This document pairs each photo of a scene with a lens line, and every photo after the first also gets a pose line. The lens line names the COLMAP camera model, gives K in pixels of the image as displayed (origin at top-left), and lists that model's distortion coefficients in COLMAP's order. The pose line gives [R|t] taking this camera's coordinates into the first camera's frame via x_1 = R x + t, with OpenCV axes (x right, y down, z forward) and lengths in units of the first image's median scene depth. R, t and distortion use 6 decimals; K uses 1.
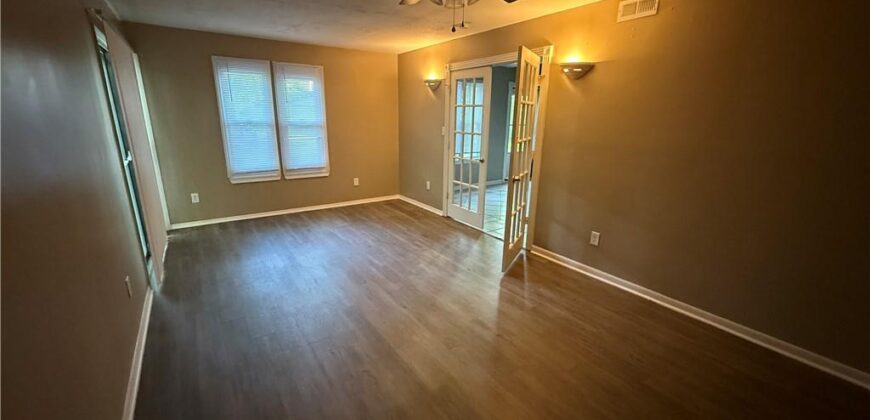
lens RADIAL K [[345.9, 0, 435.0], [0, 345.9, 210.0], [0, 0, 1]] dist [-0.000482, 0.000074]
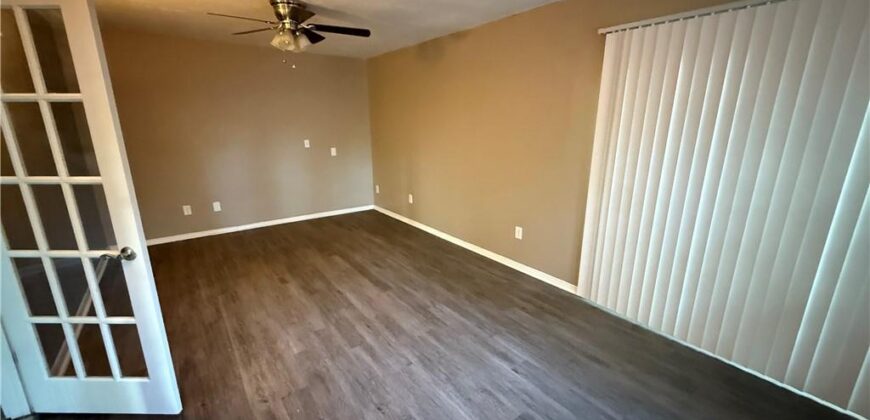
lens RADIAL K [[345.9, 0, 435.0], [0, 345.9, 210.0], [0, 0, 1]] dist [-0.000482, 0.000074]
pose [[-0.998972, -0.005668, -0.044986, -0.278304], [-0.027240, 0.868172, 0.495516, -0.415852], [0.036246, 0.496231, -0.867433, 1.477596]]
